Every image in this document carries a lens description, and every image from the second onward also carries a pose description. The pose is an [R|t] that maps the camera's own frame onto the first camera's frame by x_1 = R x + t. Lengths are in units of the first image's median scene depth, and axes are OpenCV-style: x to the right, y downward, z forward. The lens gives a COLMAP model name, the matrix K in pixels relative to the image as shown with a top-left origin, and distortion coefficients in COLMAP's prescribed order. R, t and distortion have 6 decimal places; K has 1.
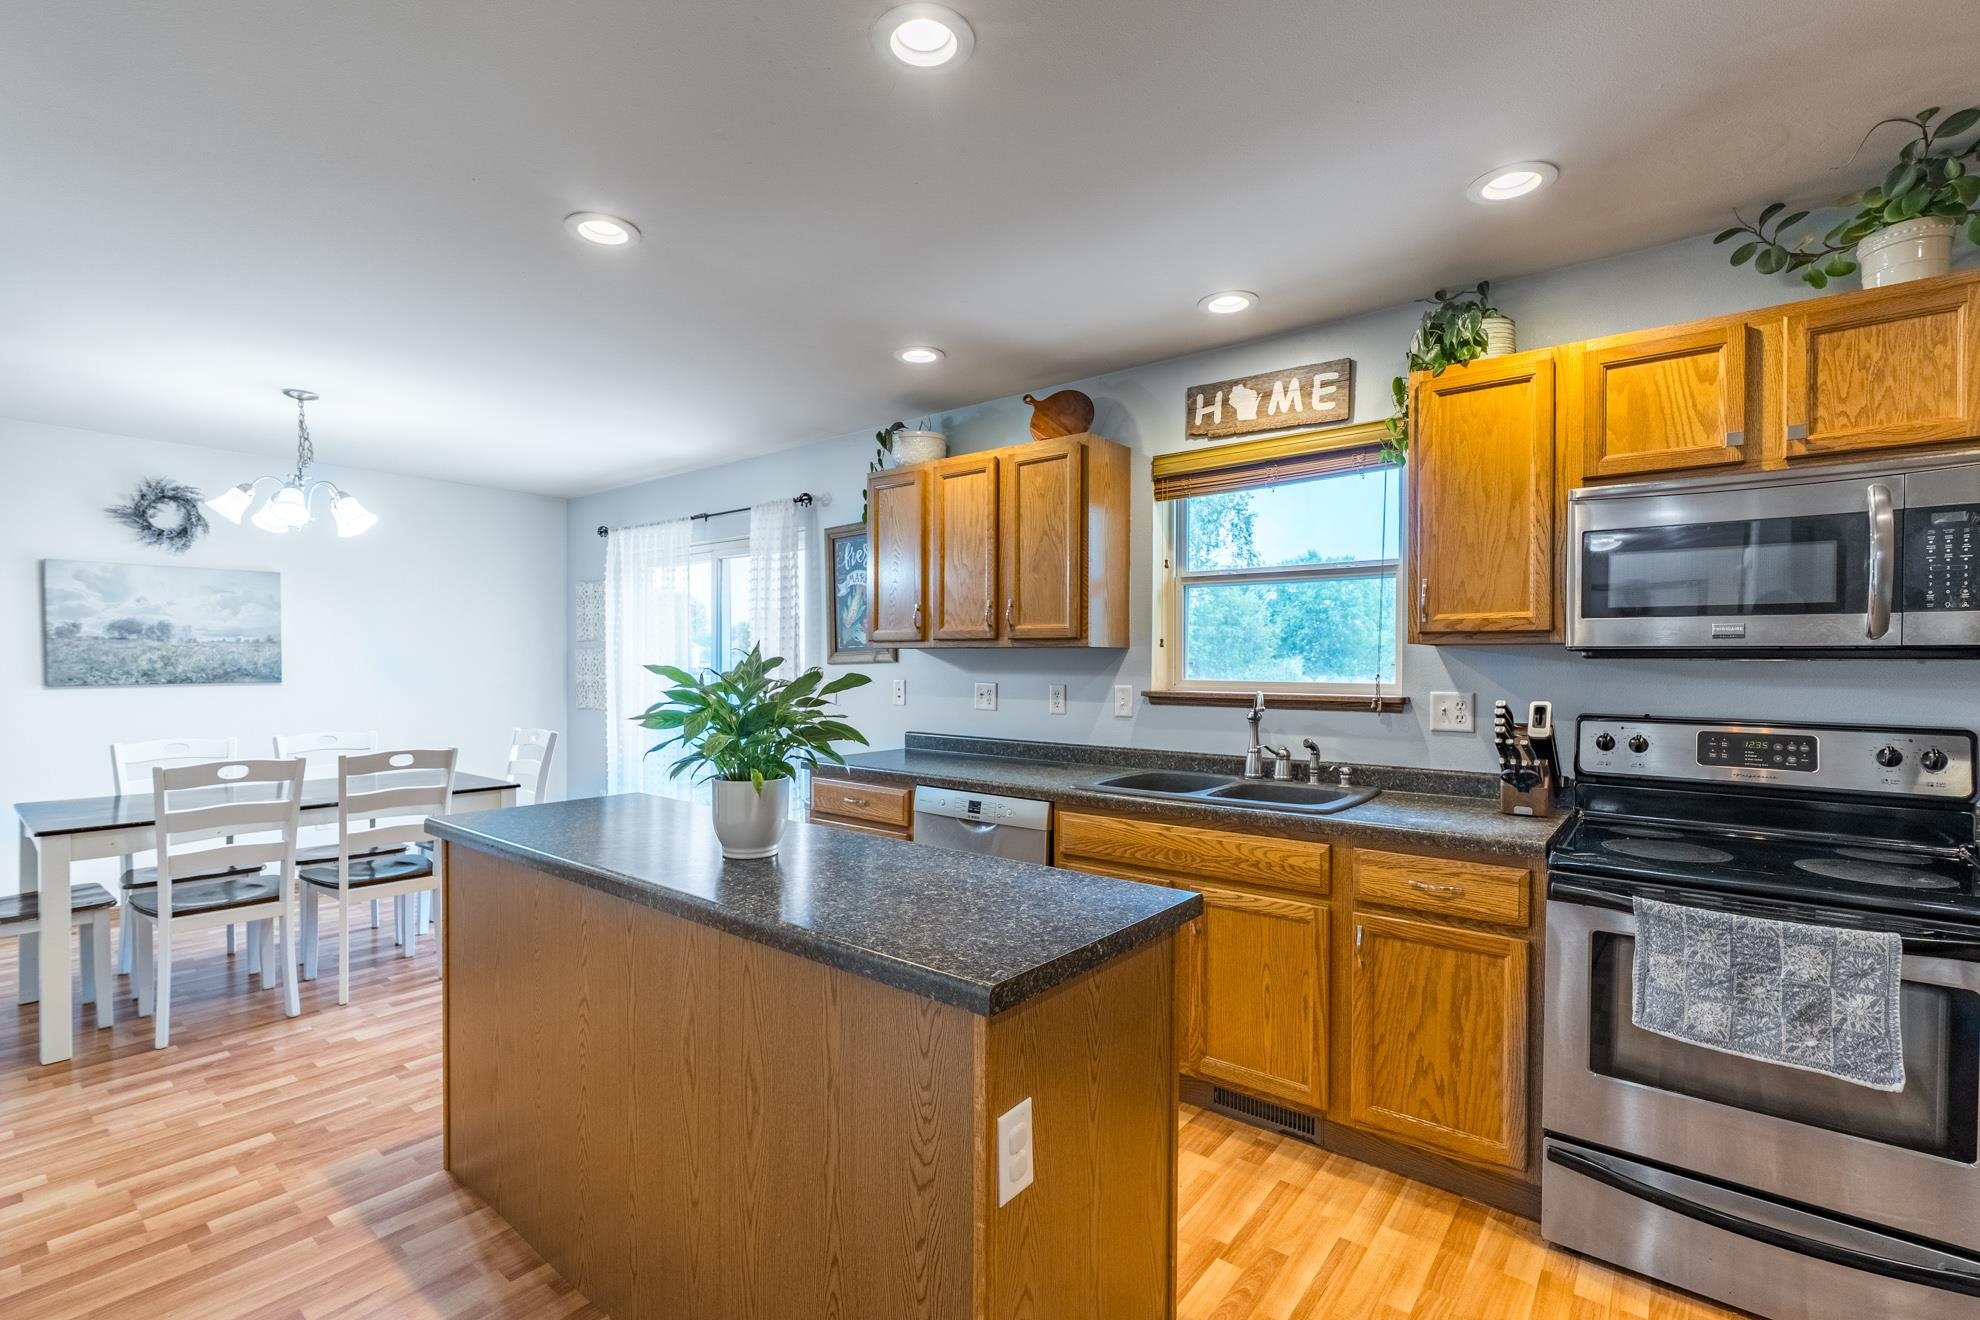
lens RADIAL K [[894.6, 0, 981.3], [0, 894.6, 668.8], [0, 0, 1]] dist [-0.008480, 0.003323]
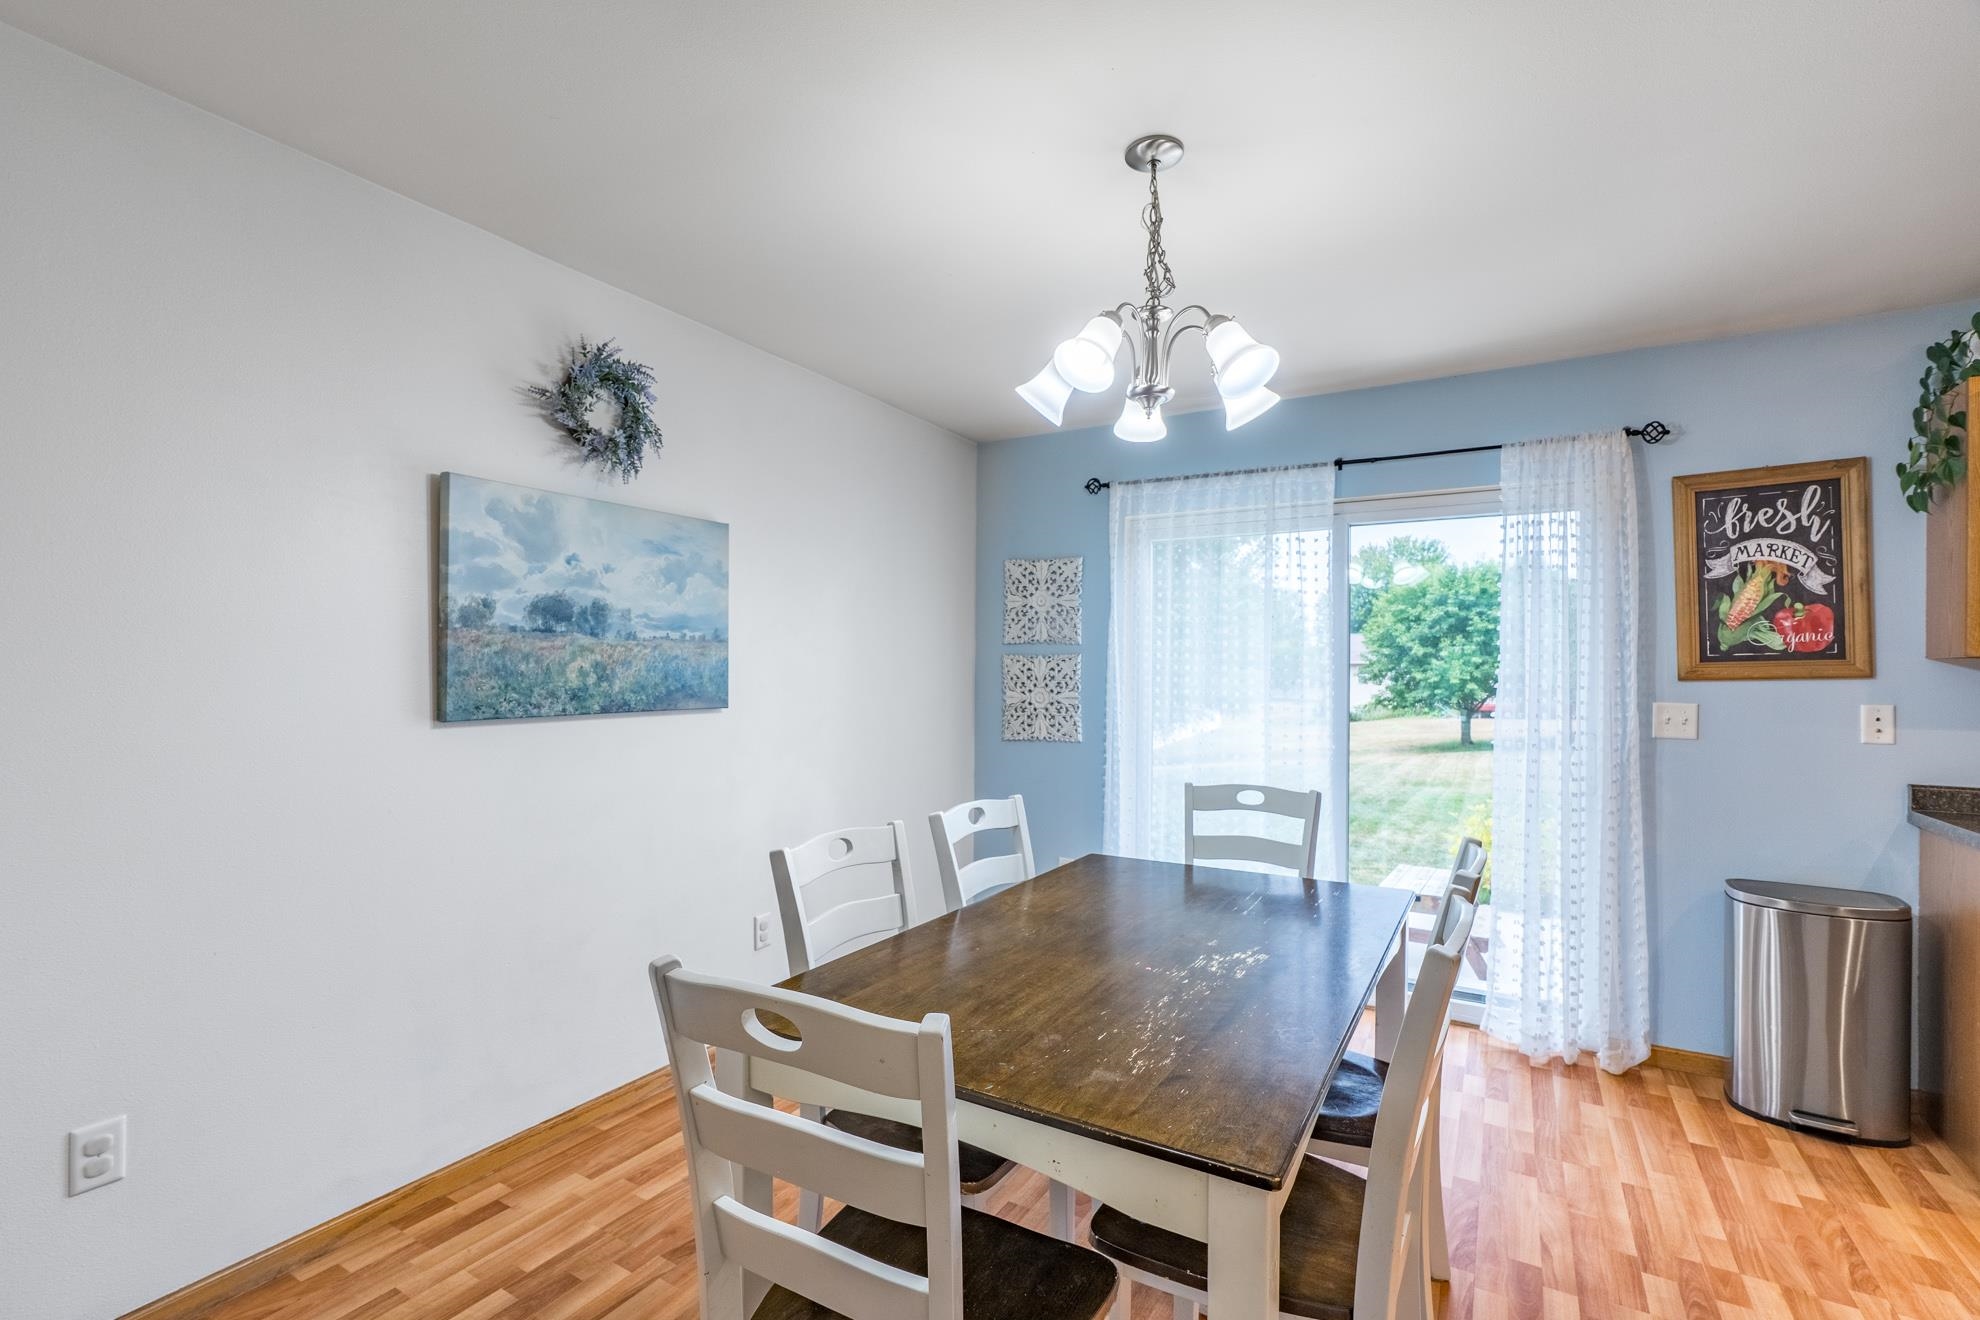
lens RADIAL K [[894.6, 0, 995.9], [0, 894.6, 659.1], [0, 0, 1]] dist [-0.008480, 0.003323]
pose [[0.989306, 0.005836, 0.145736, -0.760972], [-0.002925, 0.999792, -0.020183, -0.006508], [-0.145823, 0.019541, 0.989118, 0.419135]]
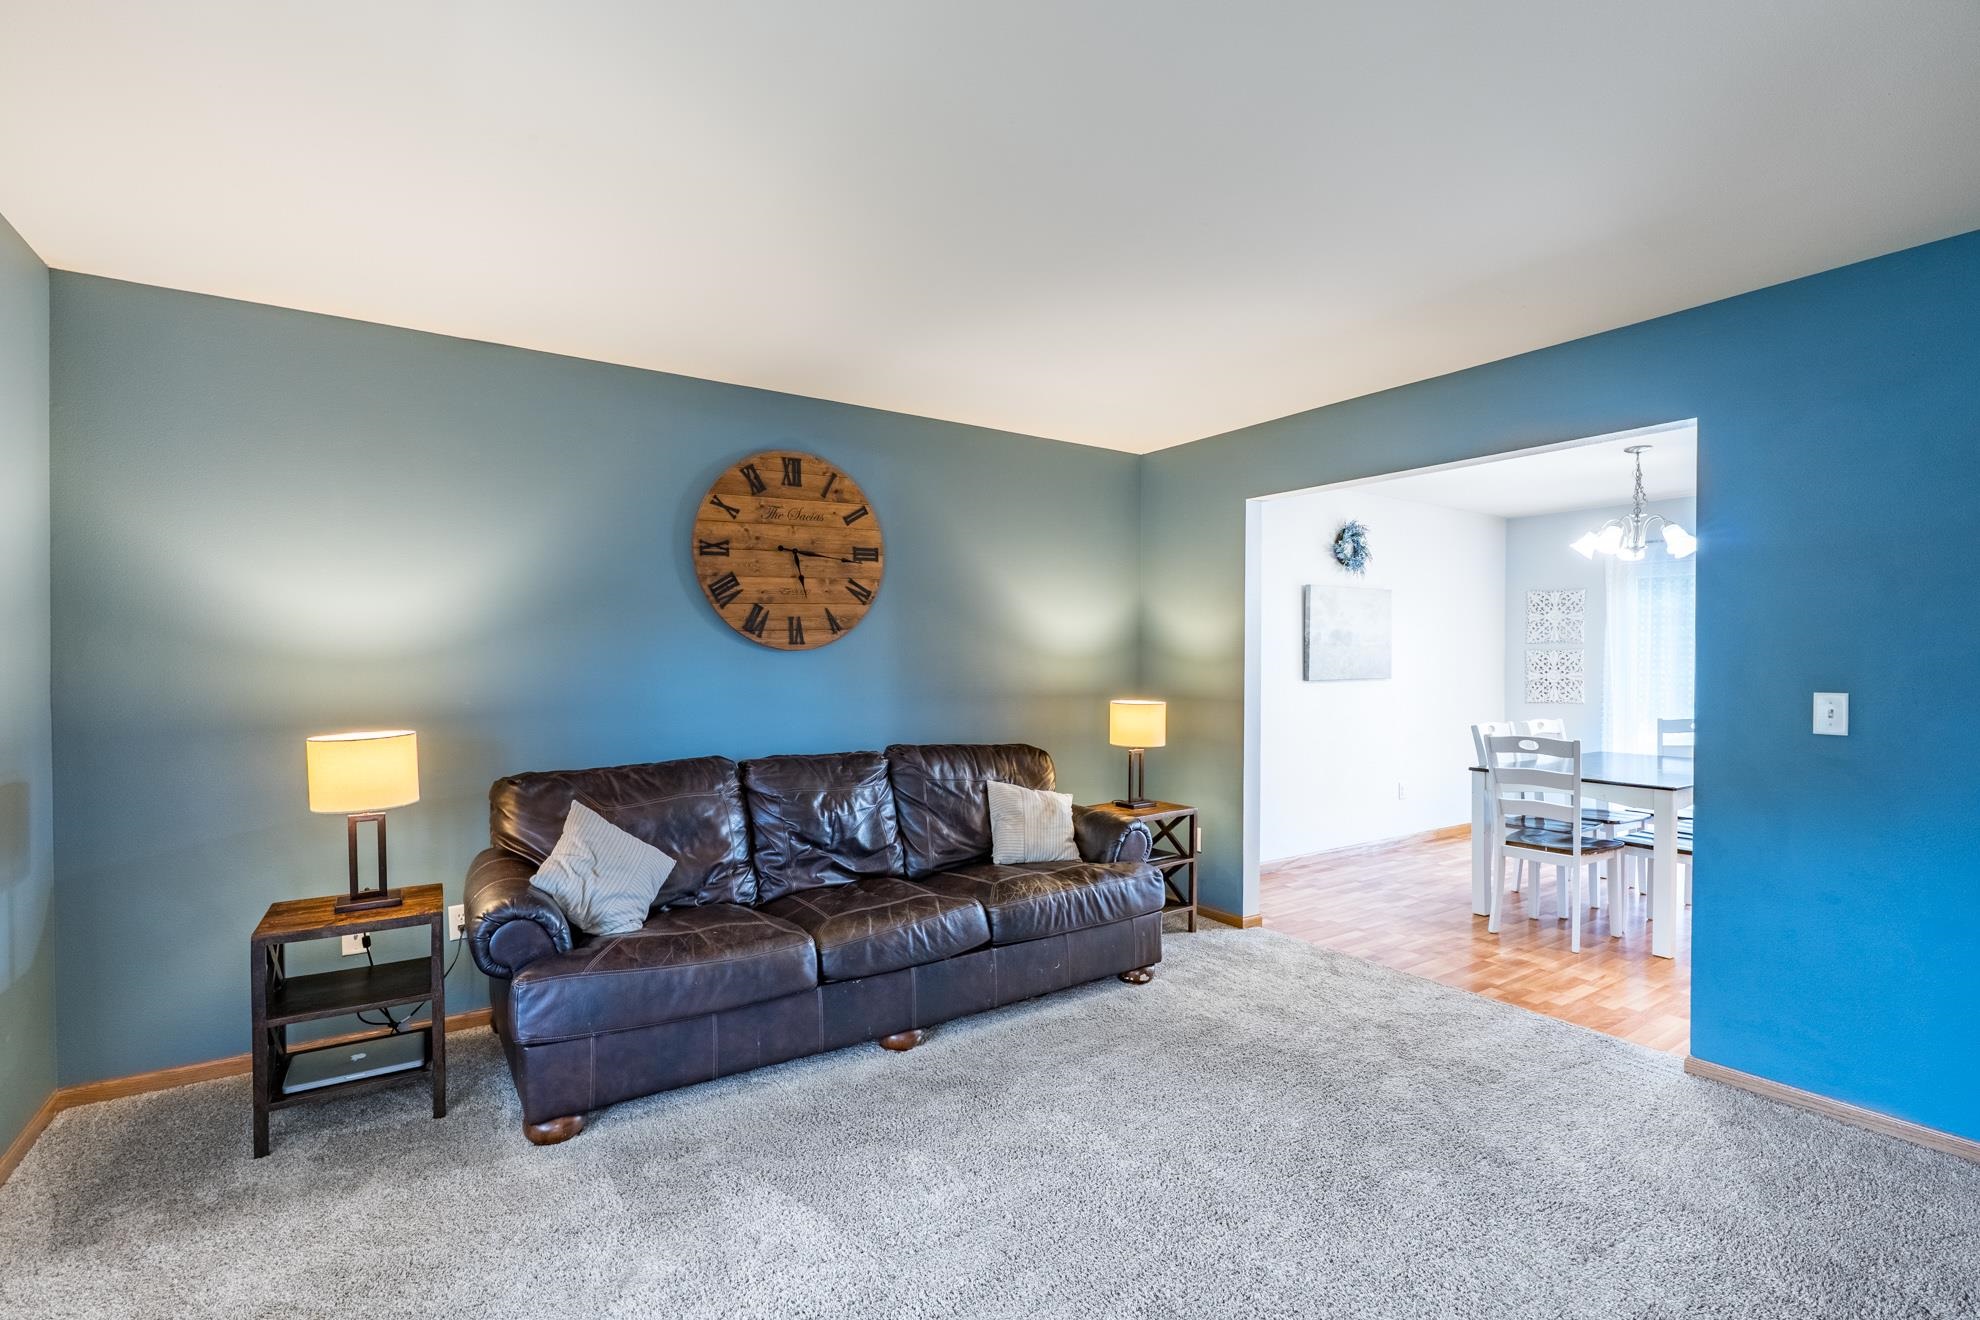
lens RADIAL K [[894.6, 0, 997.2], [0, 894.6, 666.1], [0, 0, 1]] dist [-0.008480, 0.003323]
pose [[0.954253, 0.000997, -0.298998, -1.025374], [-0.000755, 0.999999, 0.000925, -0.003067], [0.298998, -0.000657, 0.954253, -0.383157]]
